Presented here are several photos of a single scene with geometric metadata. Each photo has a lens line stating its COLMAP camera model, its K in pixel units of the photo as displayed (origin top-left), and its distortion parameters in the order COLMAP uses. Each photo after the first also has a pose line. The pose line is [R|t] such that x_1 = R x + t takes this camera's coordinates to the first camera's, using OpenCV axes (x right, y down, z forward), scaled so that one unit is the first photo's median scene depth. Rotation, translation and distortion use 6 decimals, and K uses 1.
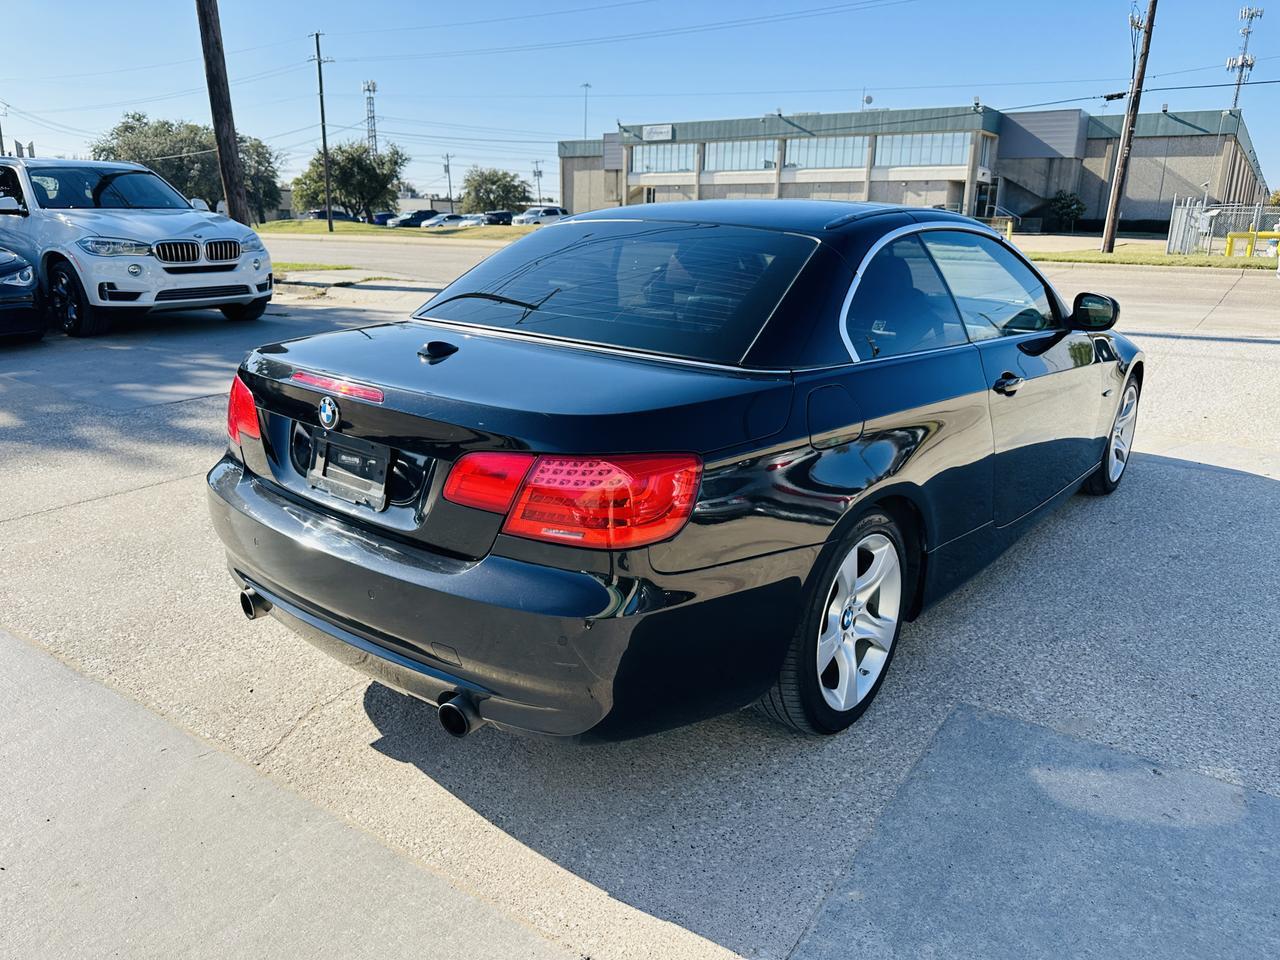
lens RADIAL K [[919.1, 0, 638.7], [0, 919.1, 503.1], [0, 0, 1]] dist [-0.007096, -0.003319]
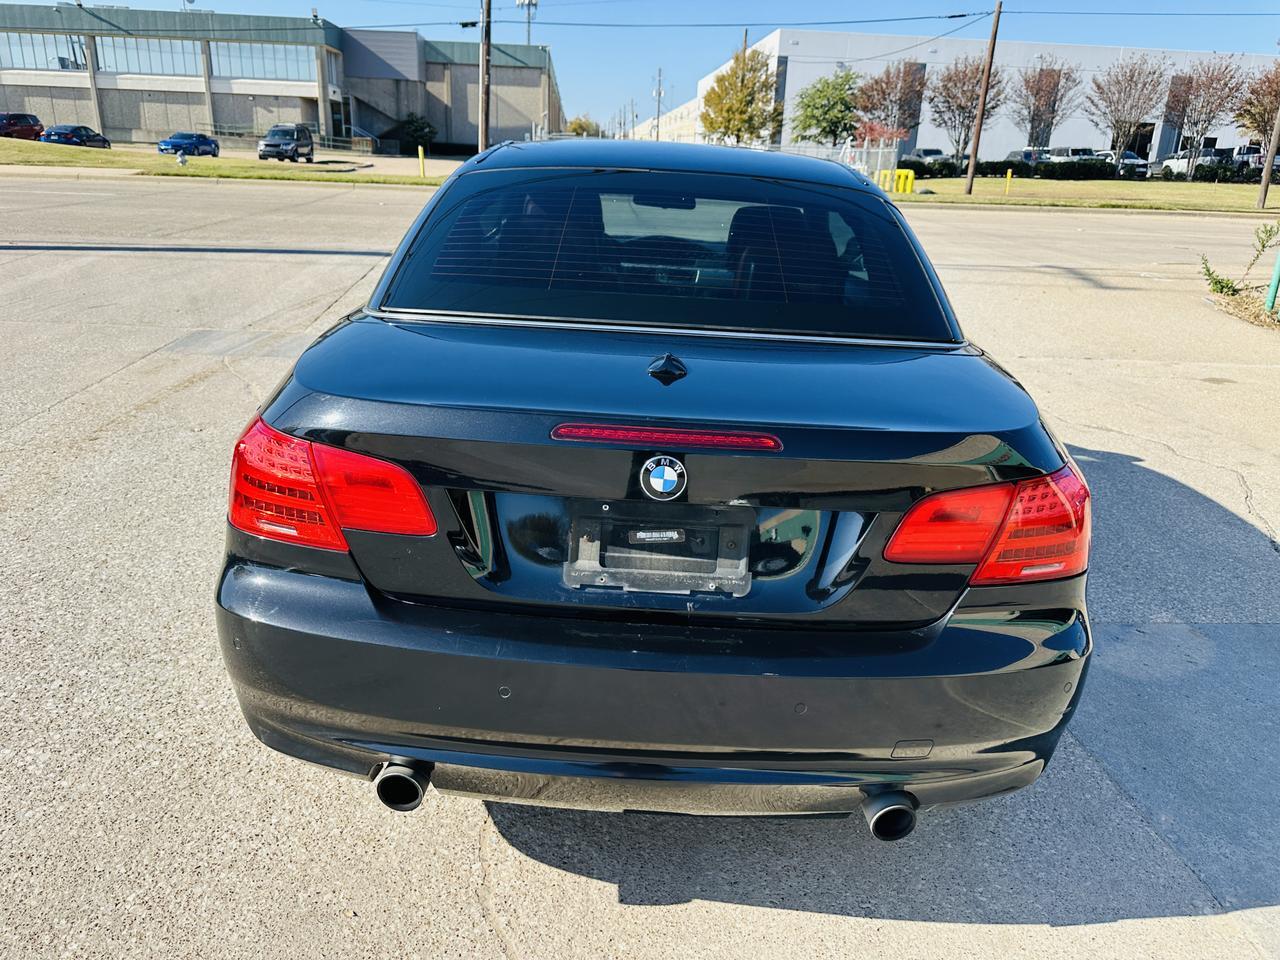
lens RADIAL K [[919.1, 0, 638.7], [0, 919.1, 503.1], [0, 0, 1]] dist [-0.007096, -0.003319]
pose [[0.774772, -0.205977, 0.597747, -0.045447], [0.157607, 0.978518, 0.132903, -0.010234], [-0.612281, -0.008761, 0.790591, 0.028811]]
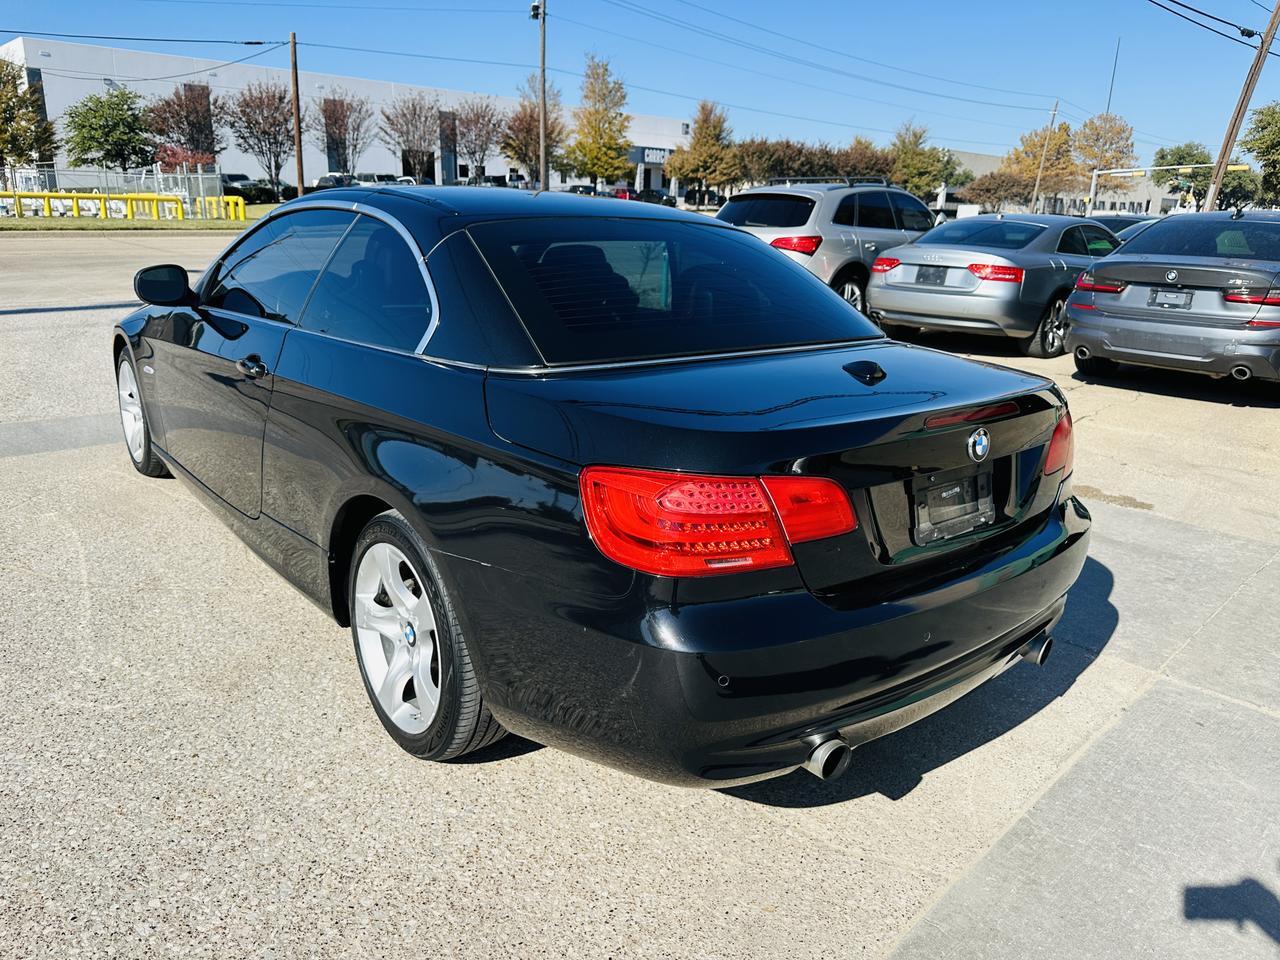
lens RADIAL K [[919.1, 0, 638.7], [0, 919.1, 503.1], [0, 0, 1]] dist [-0.007096, -0.003319]
pose [[0.181272, -0.305034, 0.934930, -0.076882], [0.258388, 0.932052, 0.253996, -0.021986], [-0.948882, 0.195532, 0.247772, 0.067442]]
